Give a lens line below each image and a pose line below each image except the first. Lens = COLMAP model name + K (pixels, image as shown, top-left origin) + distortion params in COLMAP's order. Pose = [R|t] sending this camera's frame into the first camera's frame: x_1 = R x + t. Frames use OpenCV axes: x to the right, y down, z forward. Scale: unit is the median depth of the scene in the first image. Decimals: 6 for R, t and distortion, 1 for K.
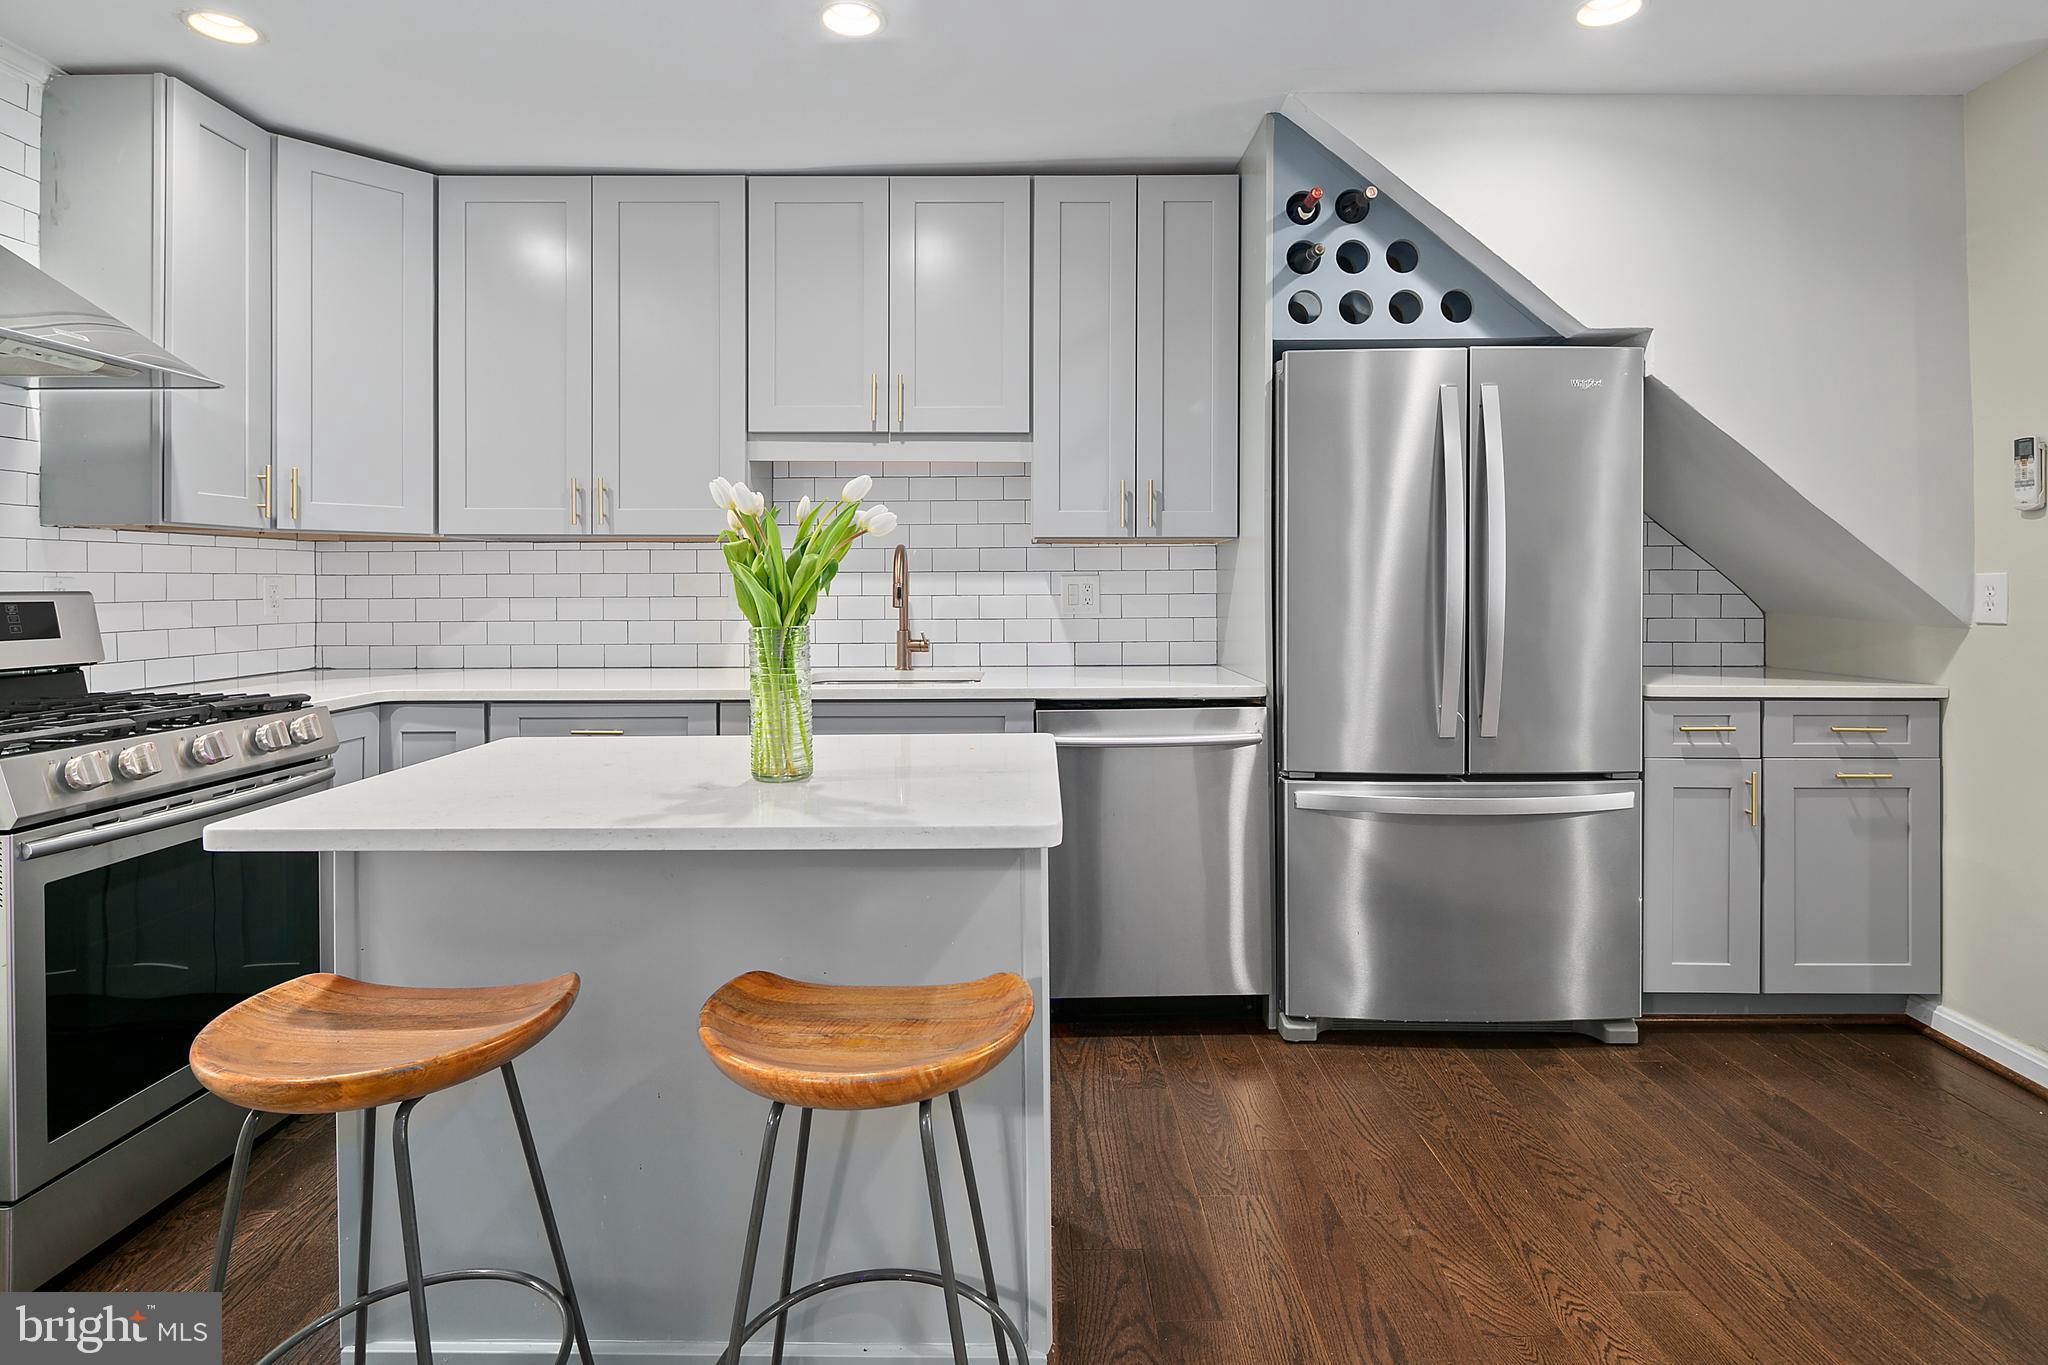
lens RADIAL K [[992.4, 0, 1020.3], [0, 992.4, 585.8], [0, 0, 1]] dist [-0.001391, -0.000800]
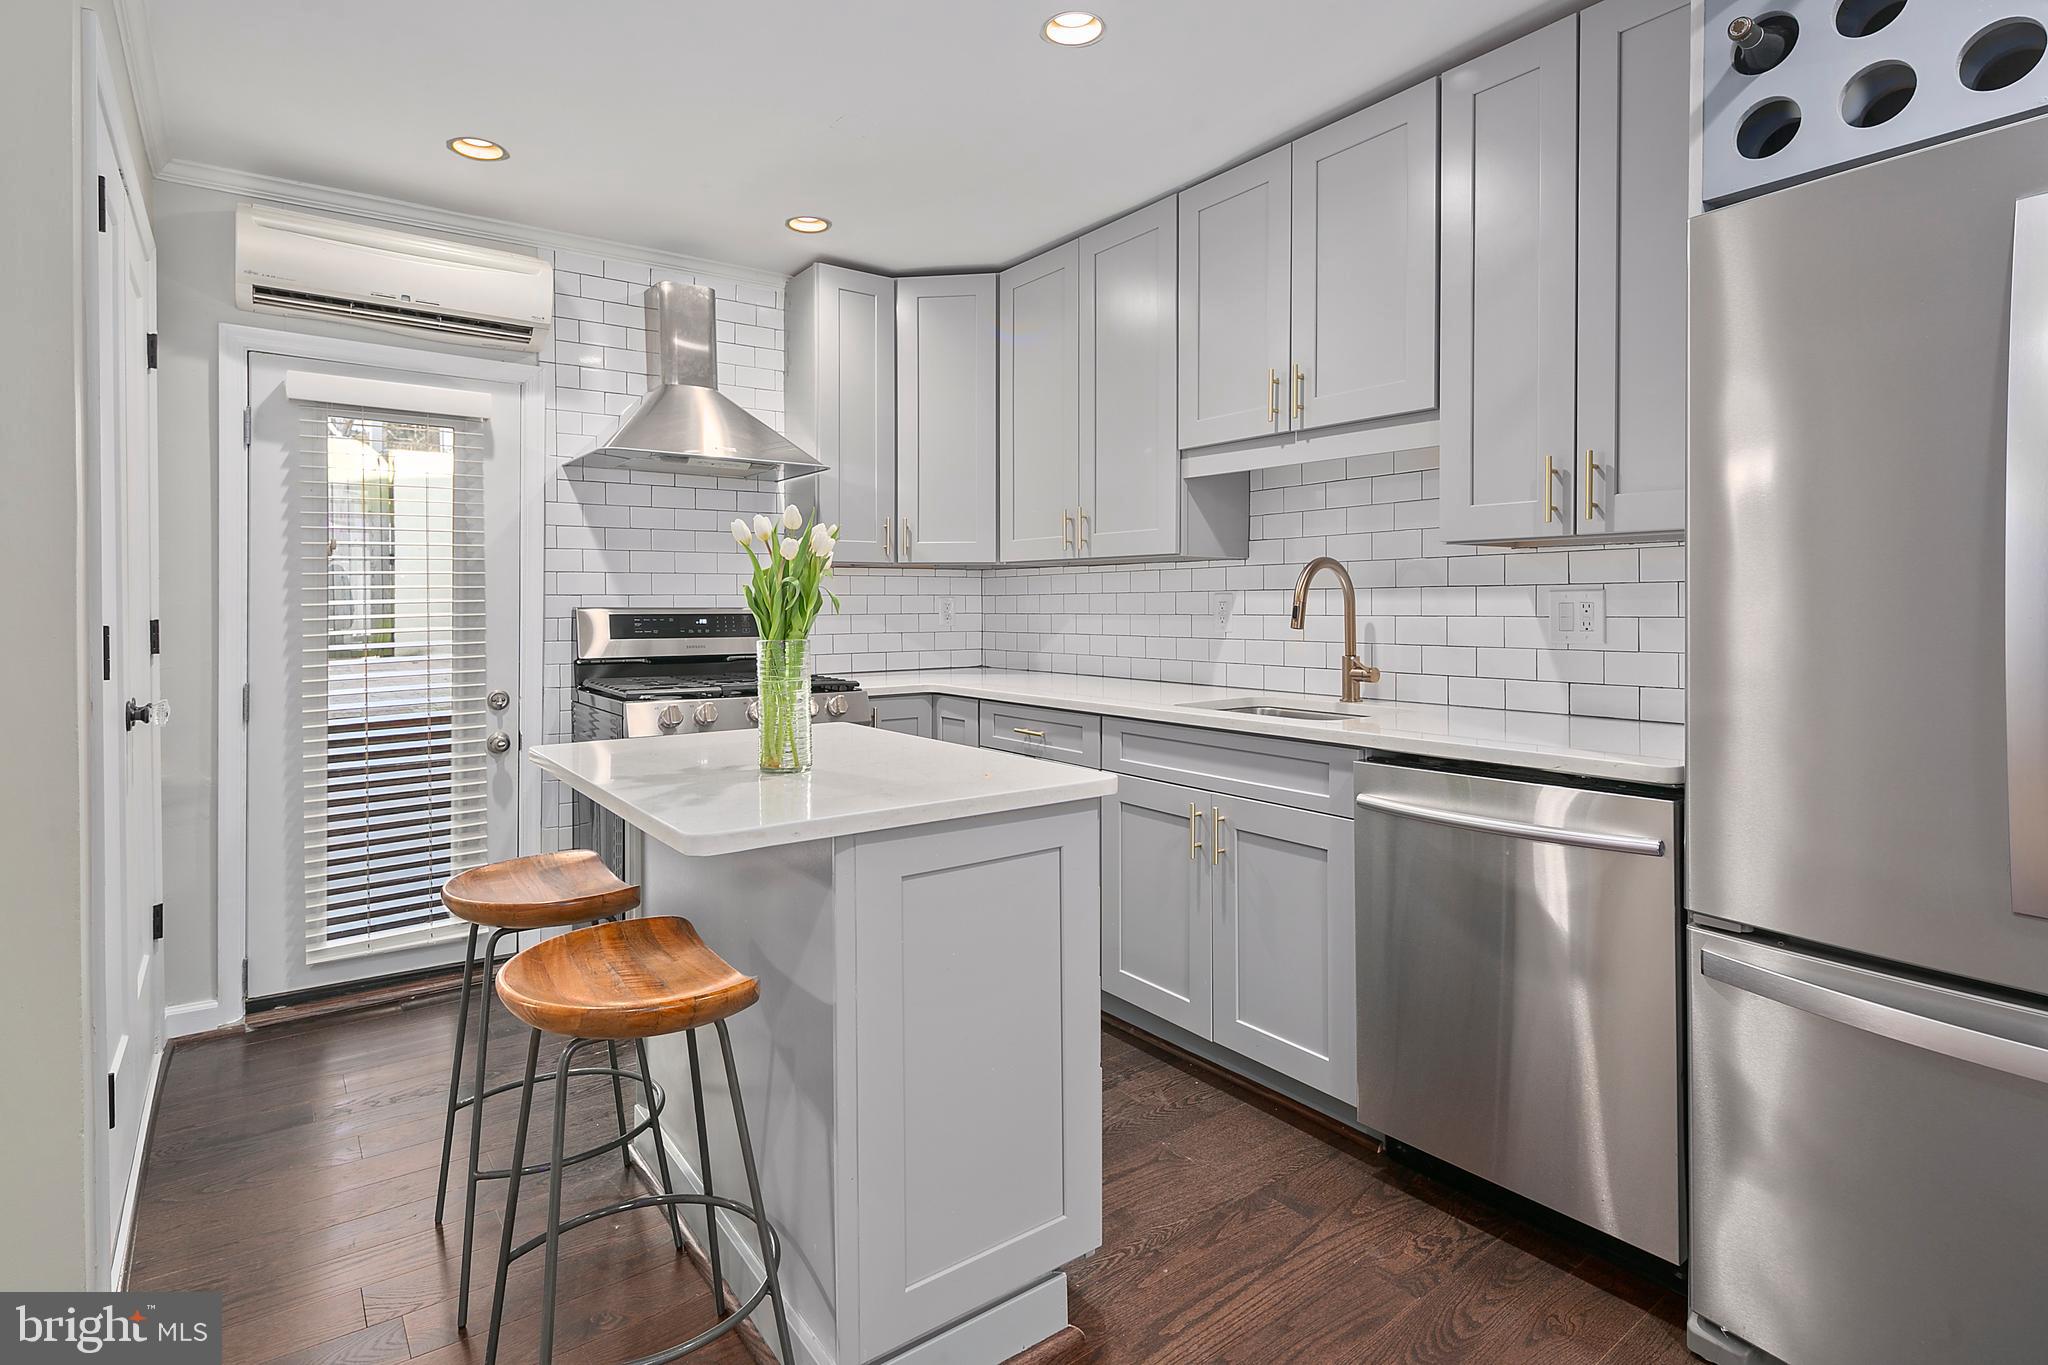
lens RADIAL K [[1012.2, 0, 1026.1], [0, 1012.2, 612.5], [0, 0, 1]] dist [0.000117, -0.000286]
pose [[0.603114, 0.007713, -0.797618, 0.447392], [0.000184, 0.999952, 0.009808, -0.001676], [0.797655, -0.006062, 0.603083, 0.262149]]
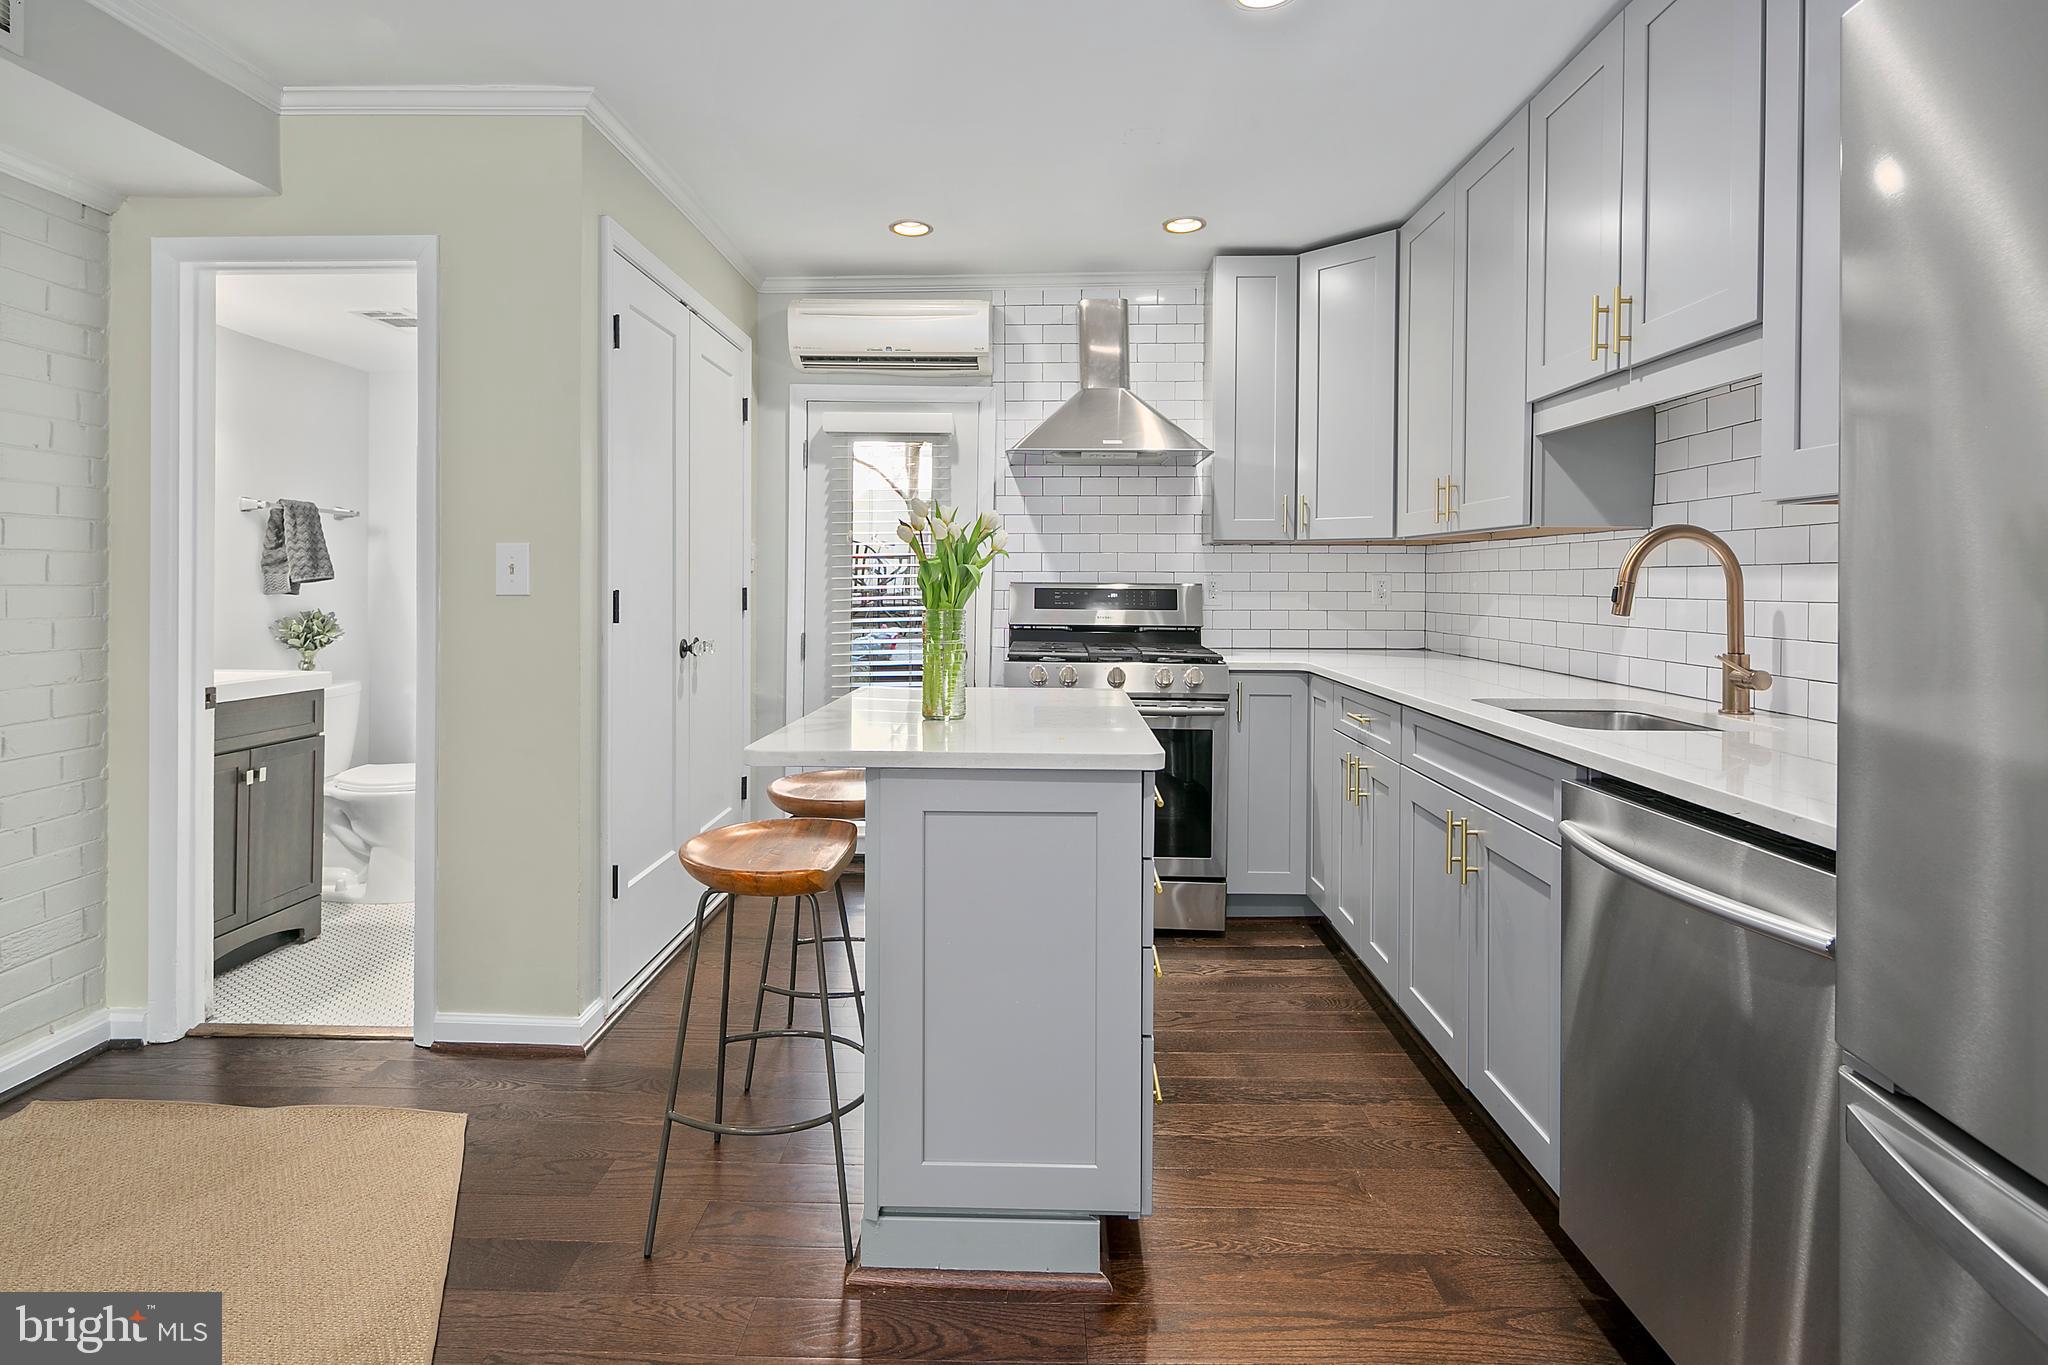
lens RADIAL K [[992.4, 0, 1020.3], [0, 992.4, 585.8], [0, 0, 1]] dist [-0.001391, -0.000800]
pose [[-0.013381, 0.008343, -0.999876, 0.587361], [-0.005987, 0.999947, 0.008423, -0.002525], [0.999893, 0.006099, -0.013331, 0.576248]]
